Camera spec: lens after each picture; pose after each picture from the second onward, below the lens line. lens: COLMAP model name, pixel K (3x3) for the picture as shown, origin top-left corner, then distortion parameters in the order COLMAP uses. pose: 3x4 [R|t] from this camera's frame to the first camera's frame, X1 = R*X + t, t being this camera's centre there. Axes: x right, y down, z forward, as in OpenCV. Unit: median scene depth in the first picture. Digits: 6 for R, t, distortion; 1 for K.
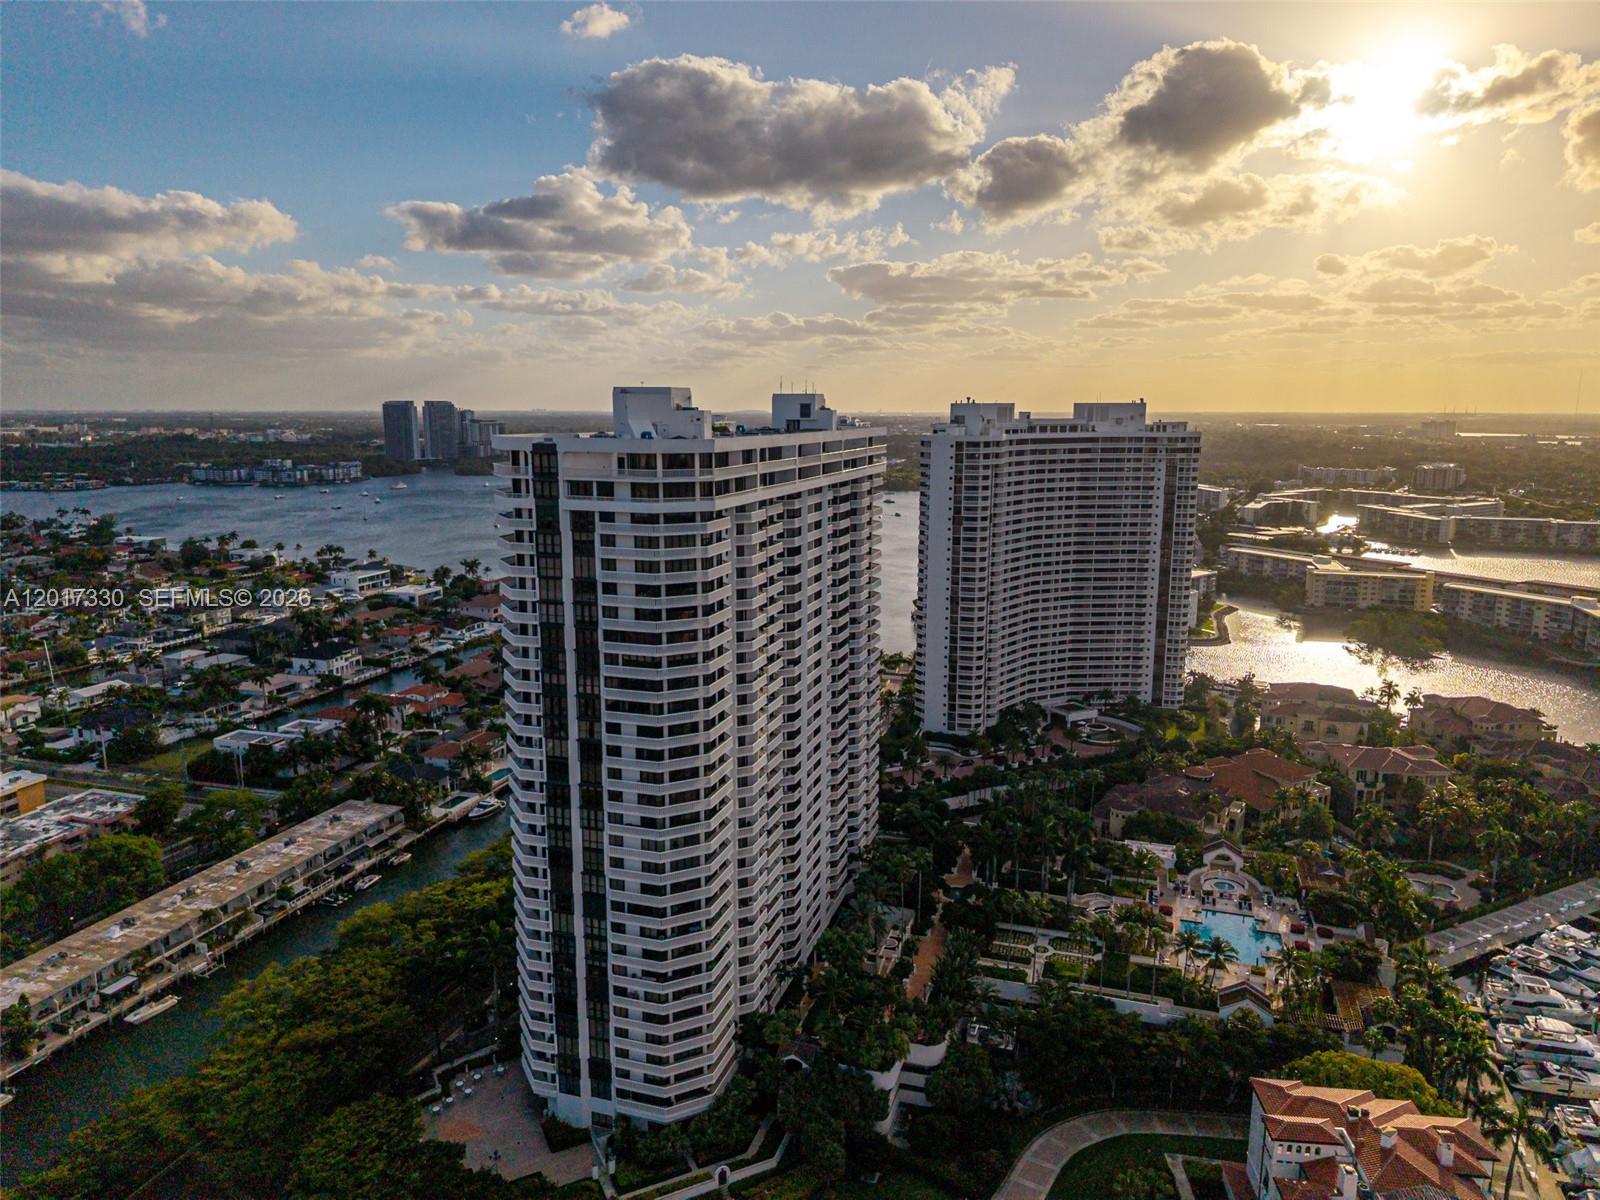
lens RADIAL K [[1090.1, 0, 825.6], [0, 1090.1, 601.8], [0, 0, 1]] dist [0.027028, -0.028209]
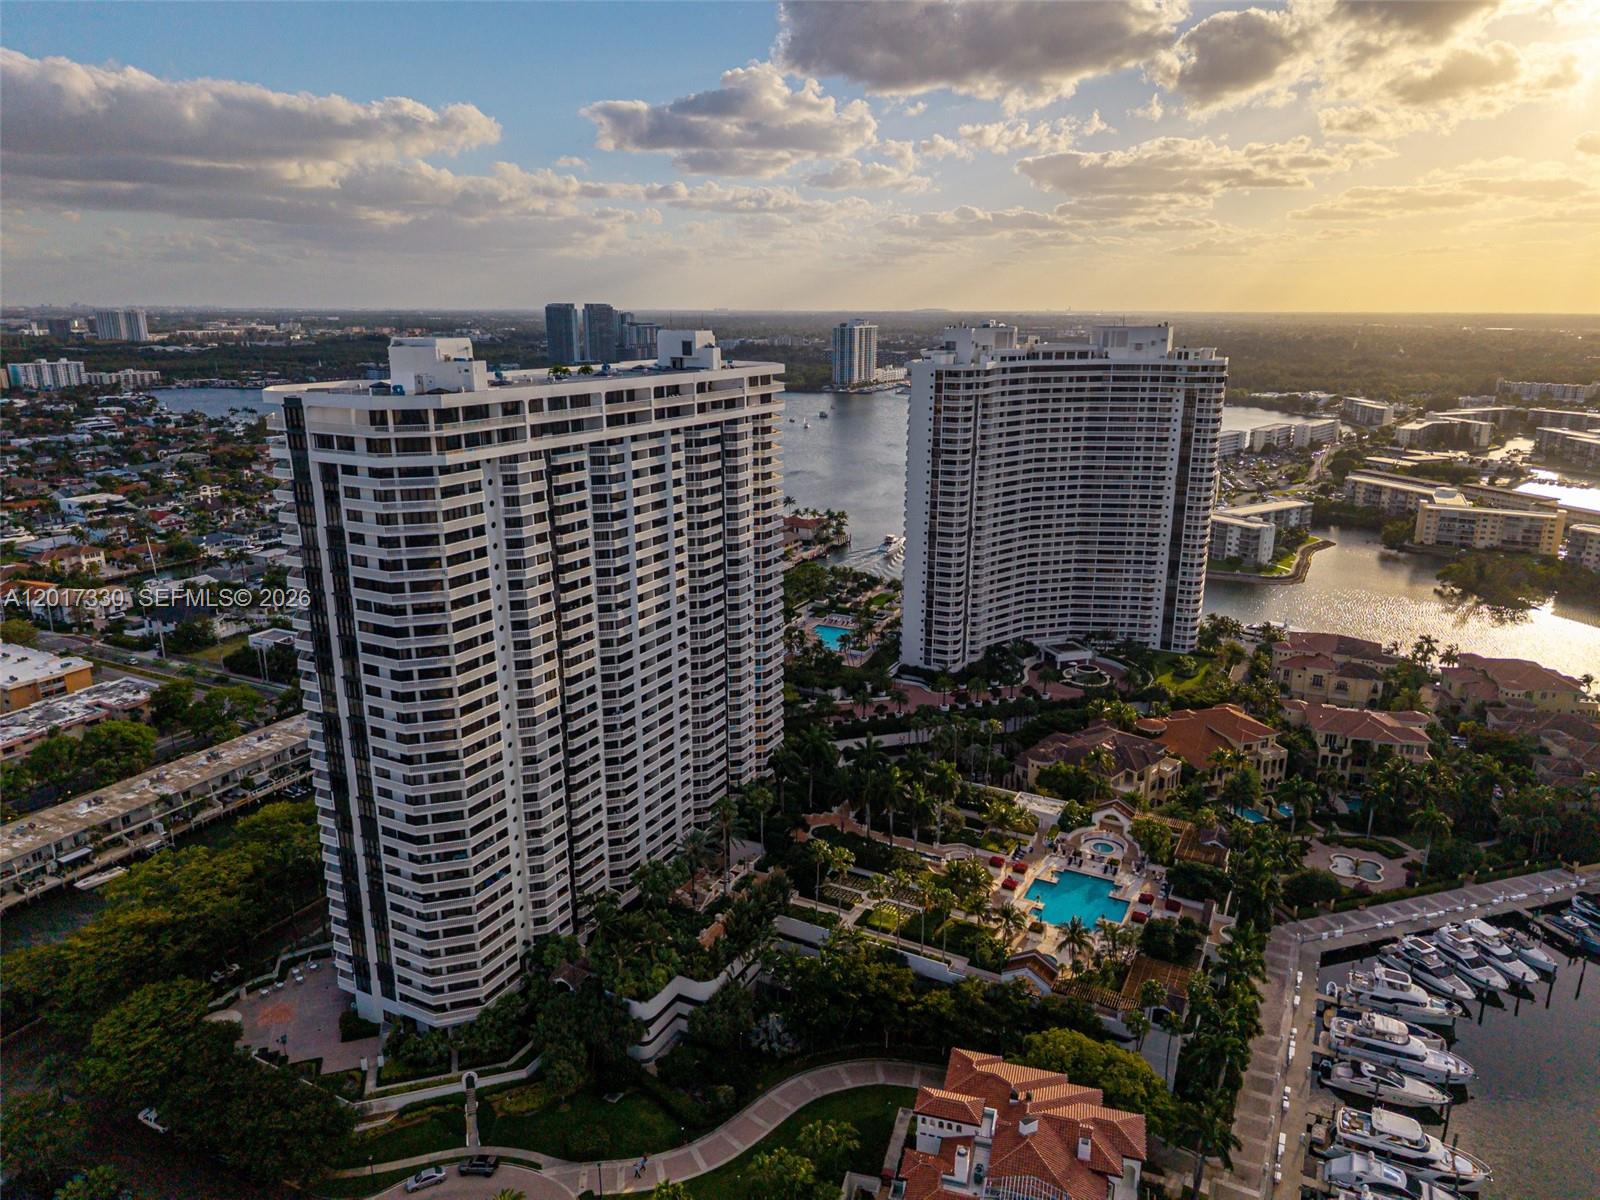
lens RADIAL K [[1090.1, 0, 825.6], [0, 1090.1, 601.8], [0, 0, 1]] dist [0.027028, -0.028209]
pose [[0.985846, 0.046410, -0.161104, 0.185568], [-0.032121, 0.995407, 0.090188, -0.026631], [0.164549, -0.083737, 0.982808, 0.013266]]
